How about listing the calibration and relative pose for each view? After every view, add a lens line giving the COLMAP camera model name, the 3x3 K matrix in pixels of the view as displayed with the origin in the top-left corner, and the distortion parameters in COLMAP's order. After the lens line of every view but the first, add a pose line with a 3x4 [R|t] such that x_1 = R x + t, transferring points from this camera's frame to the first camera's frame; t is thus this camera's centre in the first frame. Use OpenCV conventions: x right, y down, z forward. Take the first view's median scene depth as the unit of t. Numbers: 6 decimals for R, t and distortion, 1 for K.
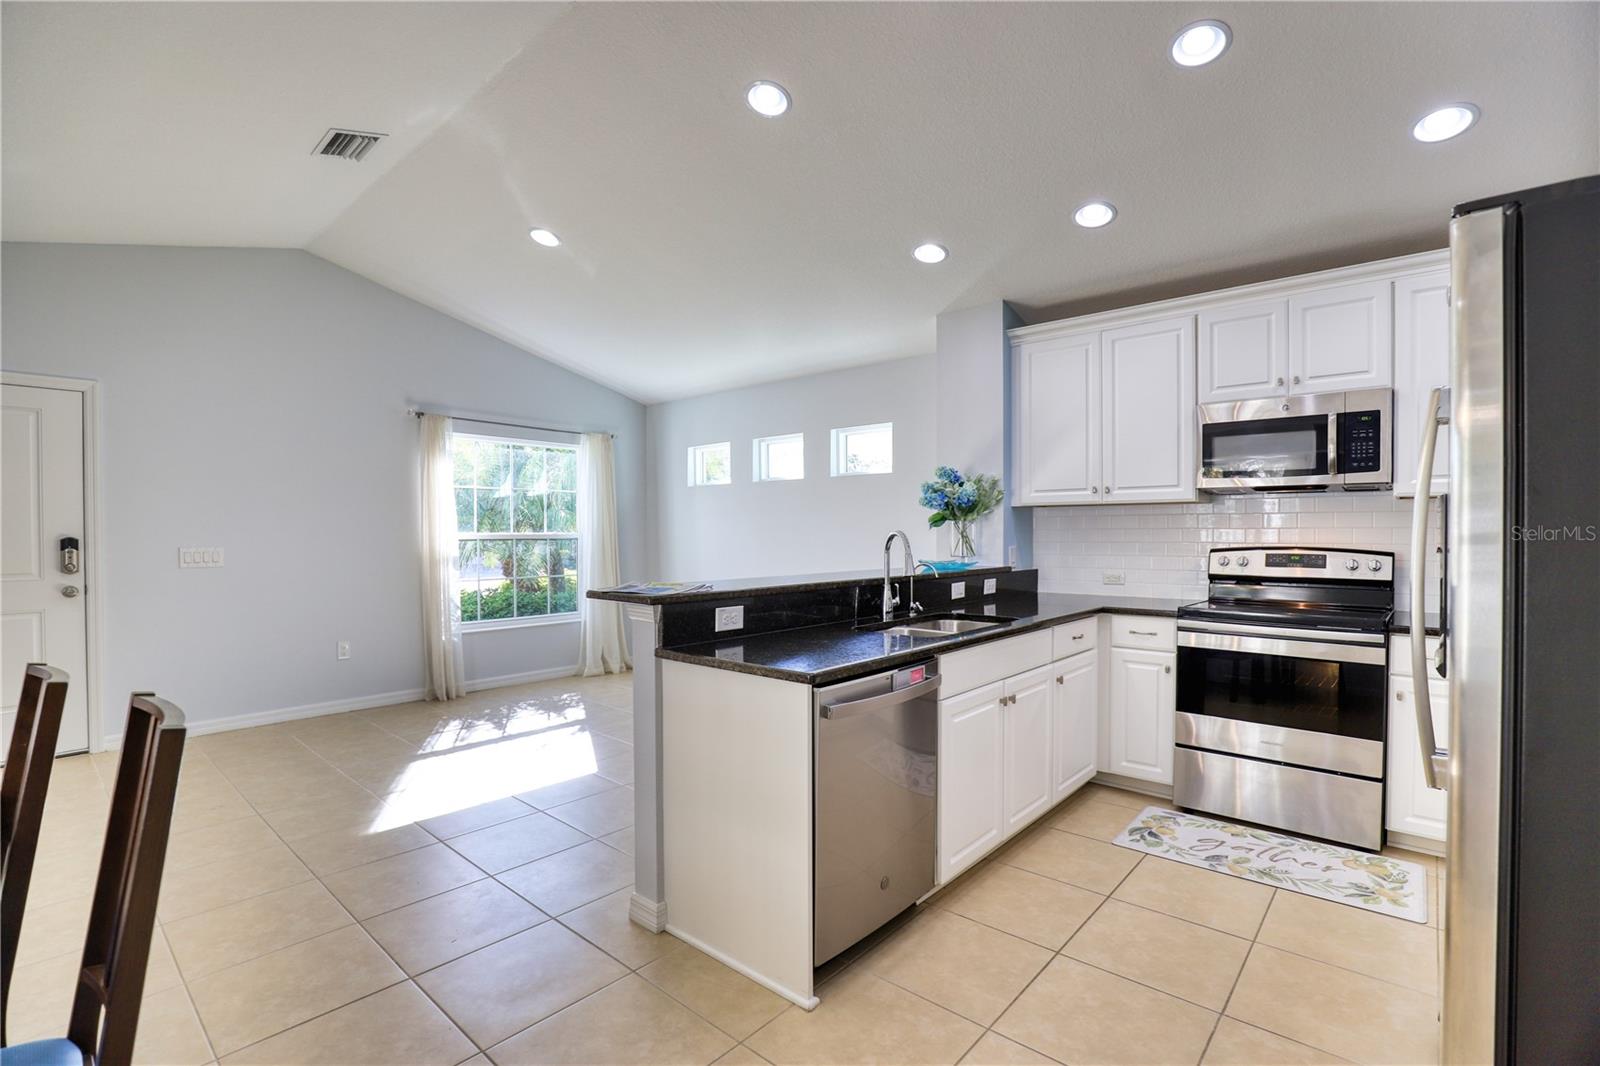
lens RADIAL K [[730.8, 0, 808.8], [0, 730.8, 540.4], [0, 0, 1]] dist [-0.037849, 0.008775]
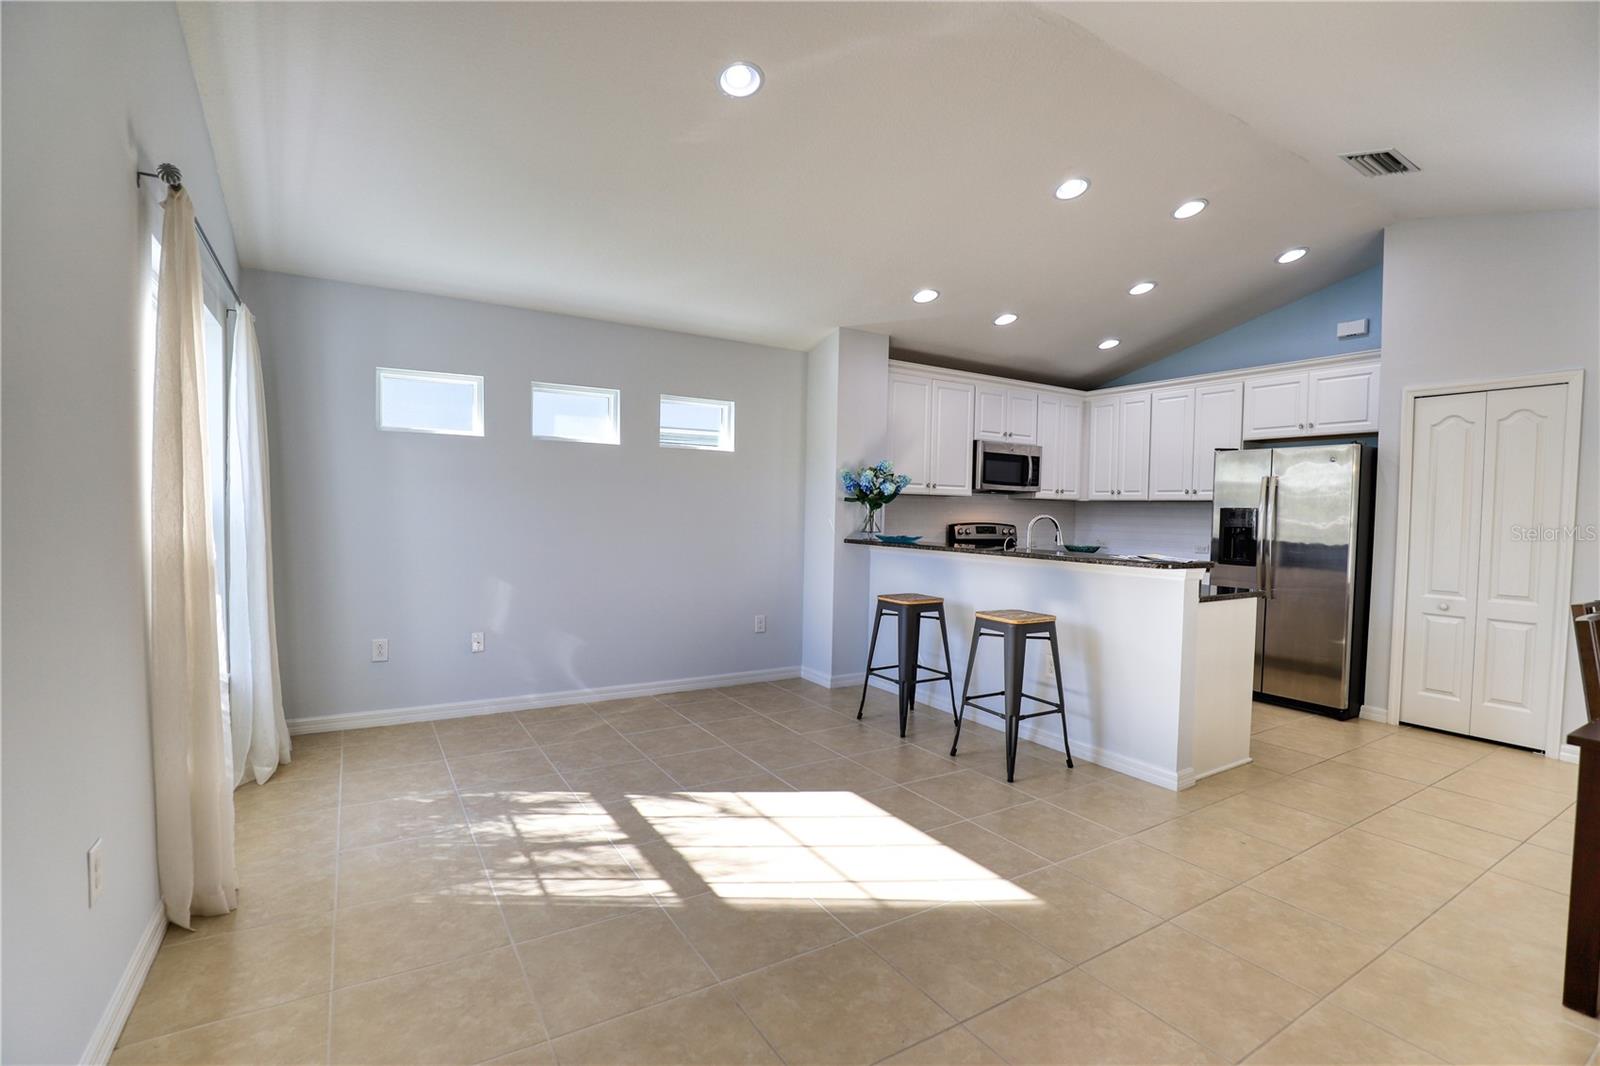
lens RADIAL K [[730.8, 0, 808.8], [0, 730.8, 540.4], [0, 0, 1]] dist [-0.037849, 0.008775]
pose [[0.288974, -0.032488, 0.956785, -1.215932], [-0.007688, 0.999313, 0.036254, -0.009398], [-0.957306, -0.017832, 0.288526, 0.875405]]
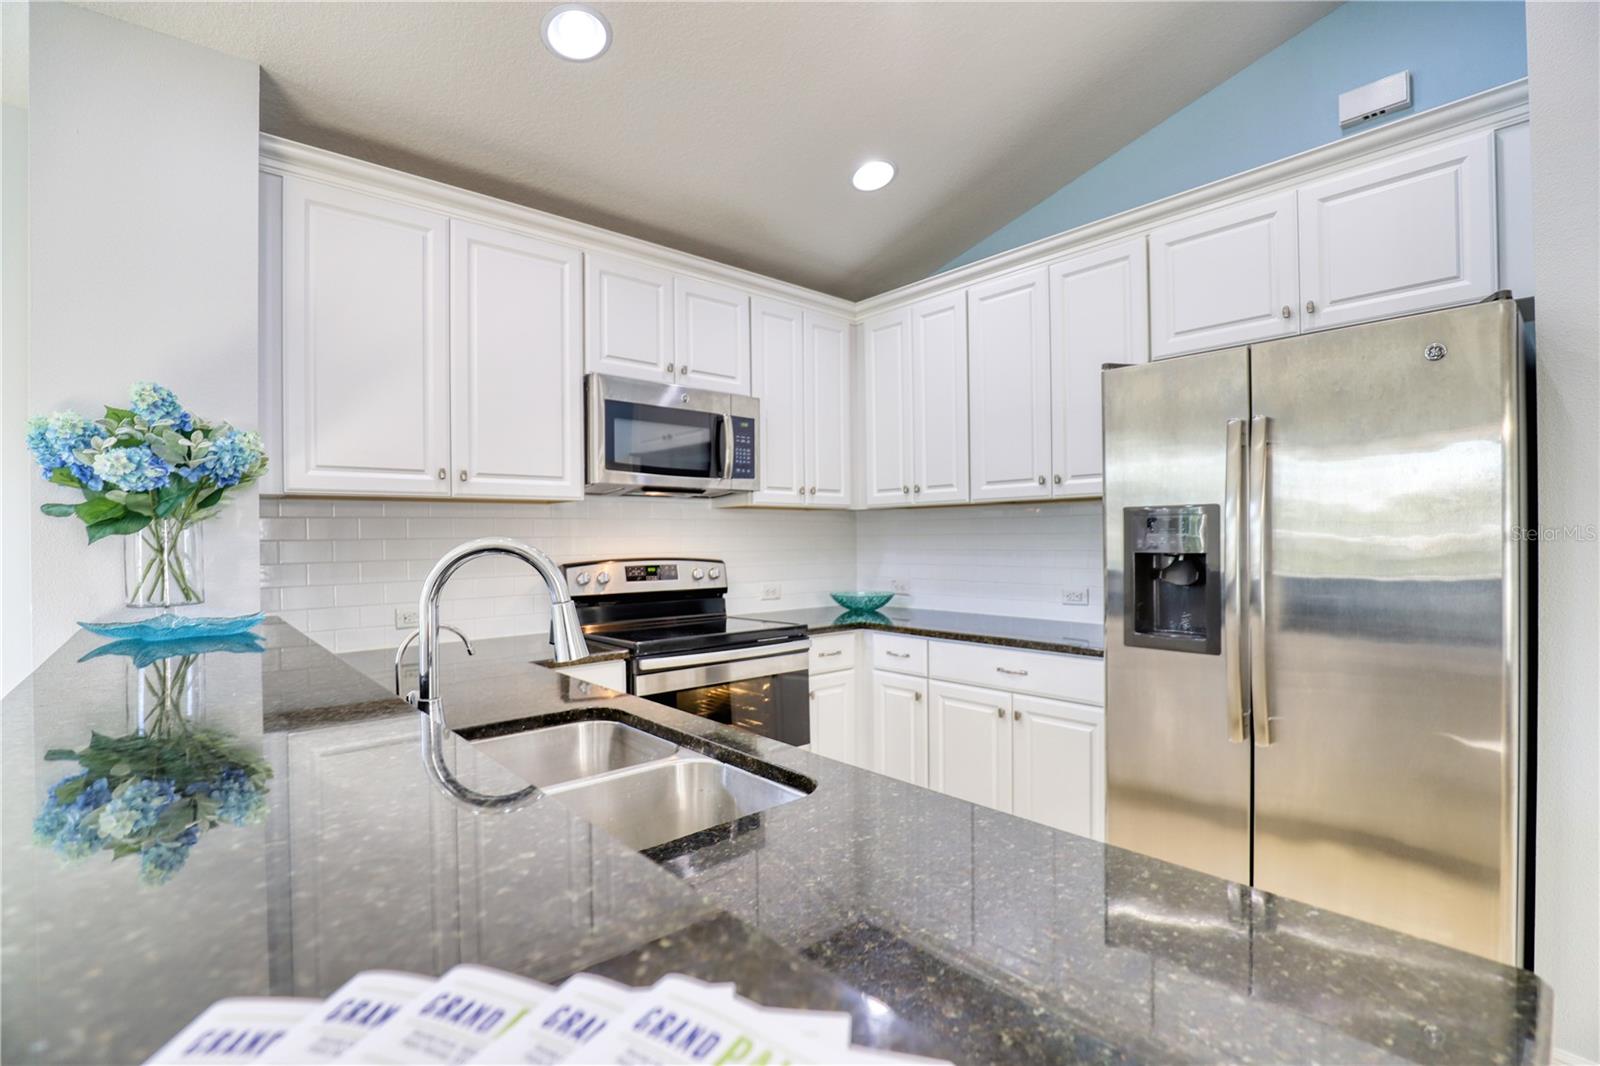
lens RADIAL K [[730.8, 0, 808.8], [0, 730.8, 540.4], [0, 0, 1]] dist [-0.037849, 0.008775]
pose [[0.118410, -0.003292, 0.992959, -0.184691], [0.023076, 0.999734, 0.000563, -0.008012], [-0.992697, 0.022847, 0.118454, 0.685114]]
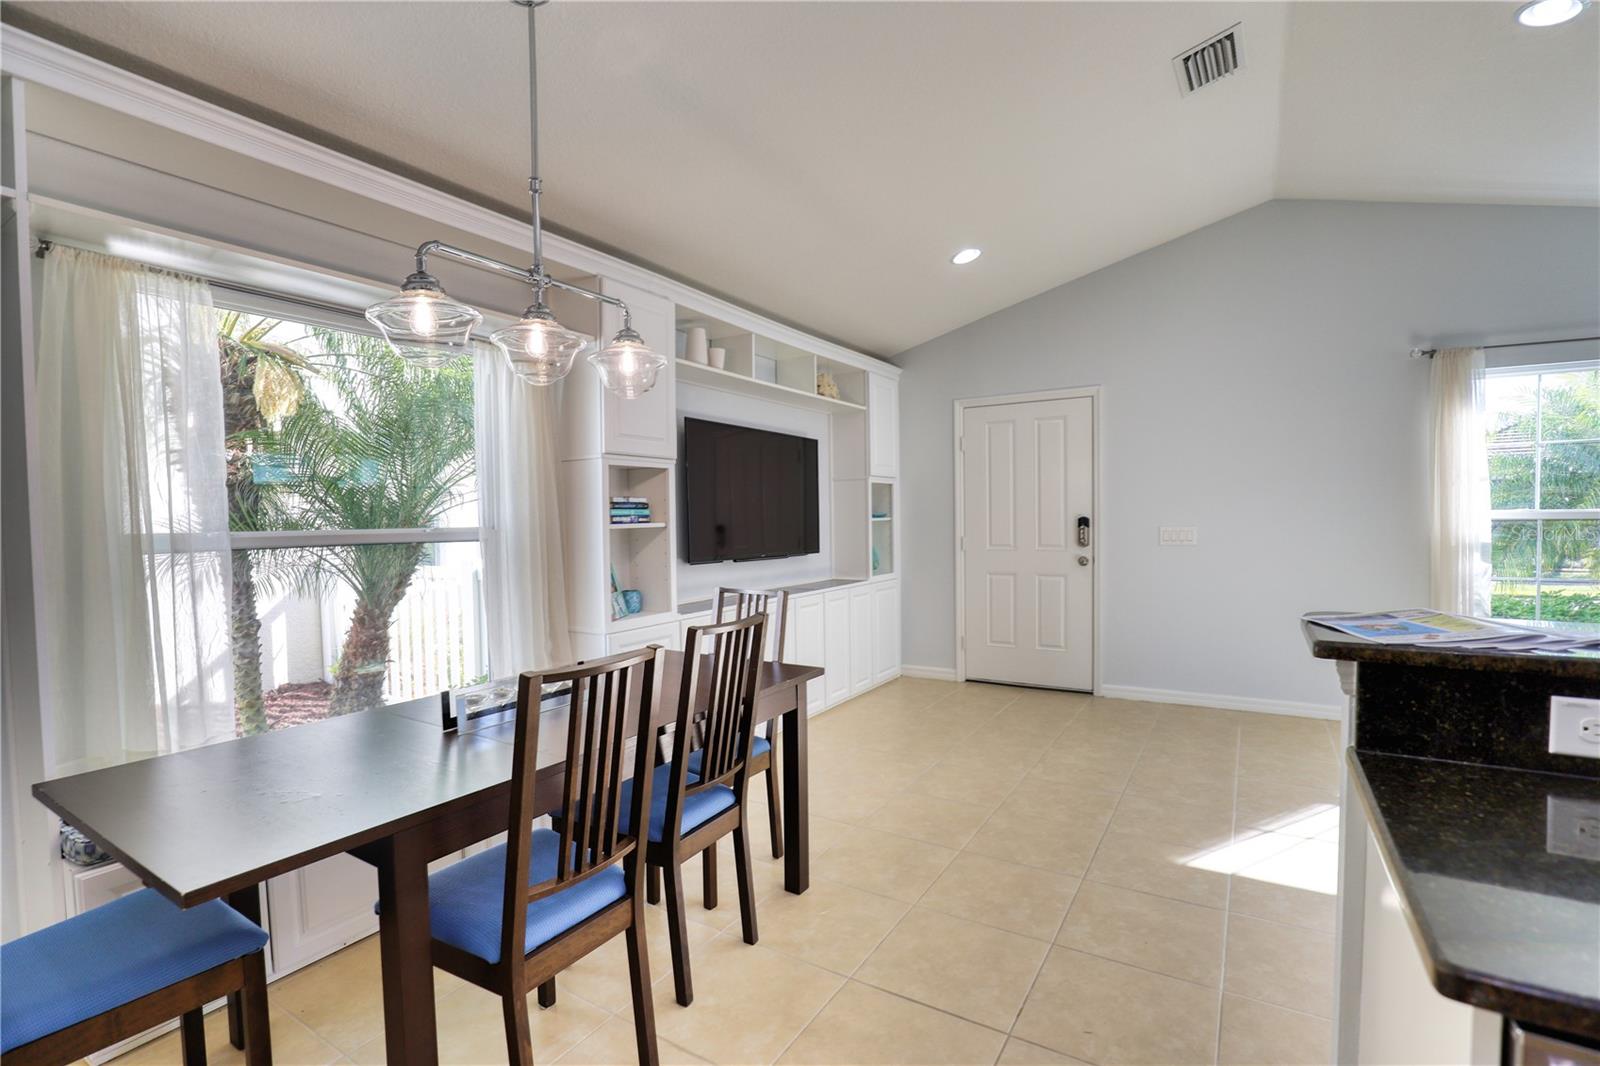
lens RADIAL K [[730.8, 0, 808.8], [0, 730.8, 540.4], [0, 0, 1]] dist [-0.037849, 0.008775]
pose [[0.169449, 0.032097, -0.985016, 0.133210], [0.001131, 0.999463, 0.032763, -0.006225], [0.985538, -0.006666, 0.169322, 0.358623]]
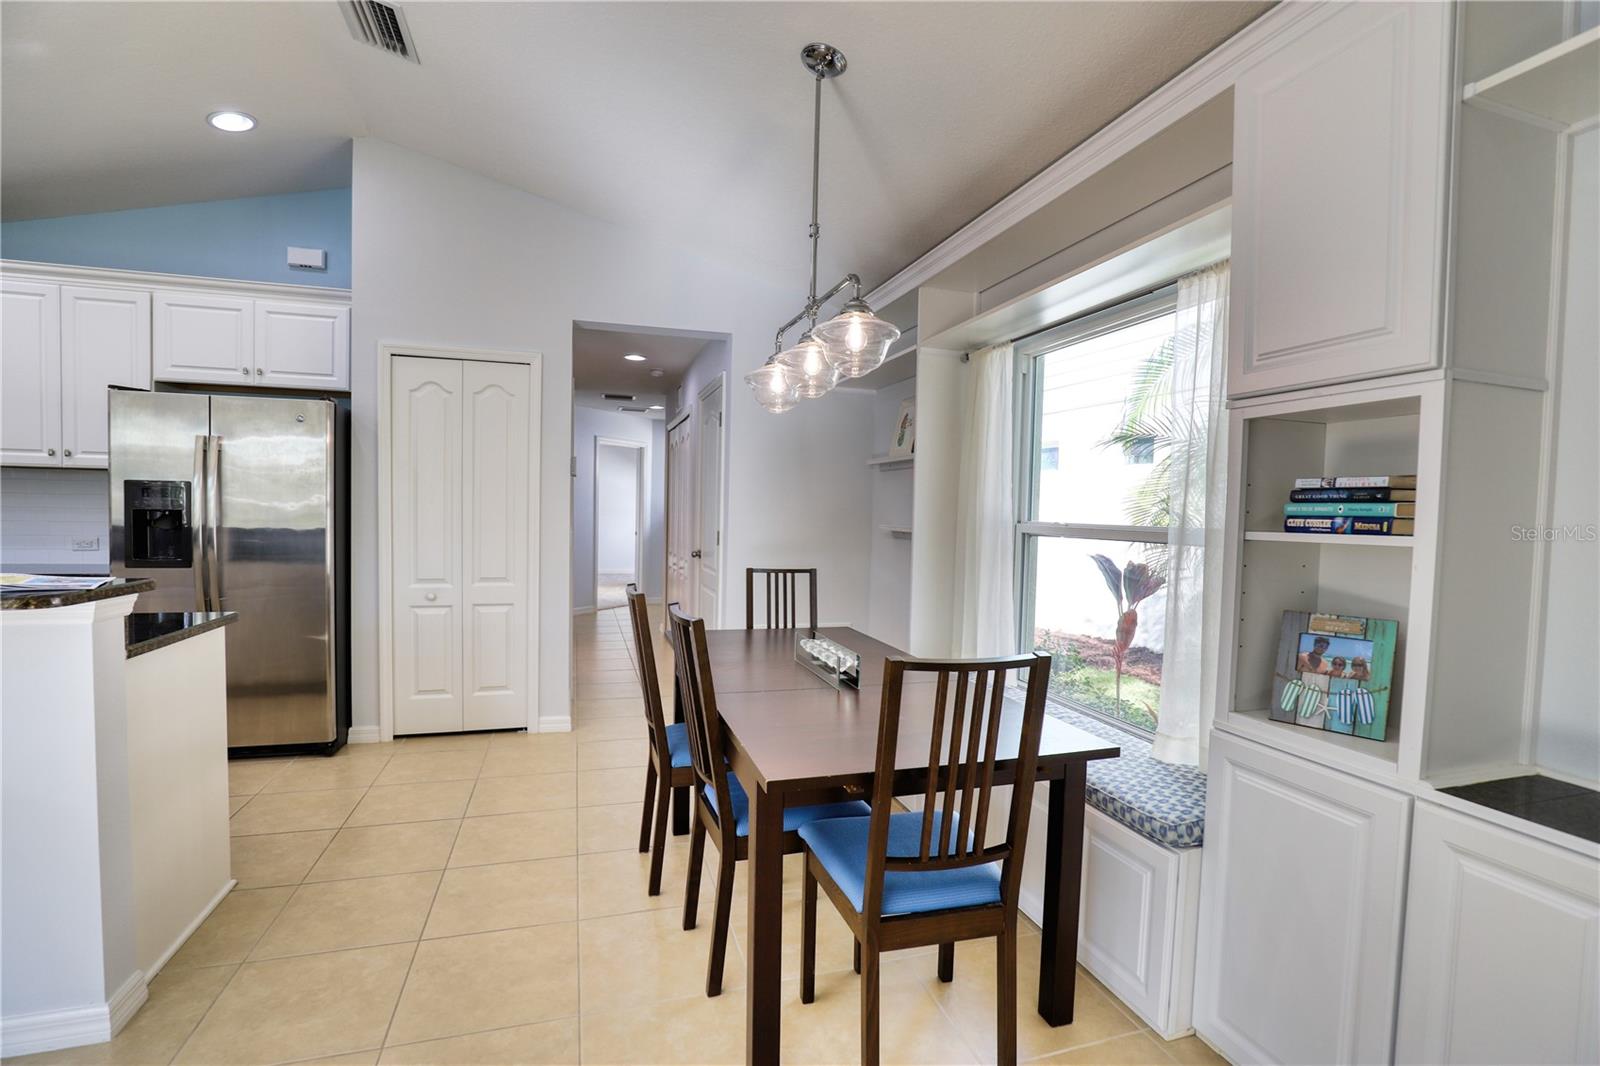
lens RADIAL K [[730.8, 0, 808.8], [0, 730.8, 540.4], [0, 0, 1]] dist [-0.037849, 0.008775]
pose [[-0.853943, -0.039086, 0.518896, -0.800868], [-0.015520, 0.998645, 0.049681, -0.009811], [-0.520134, 0.034371, -0.853393, 0.825520]]
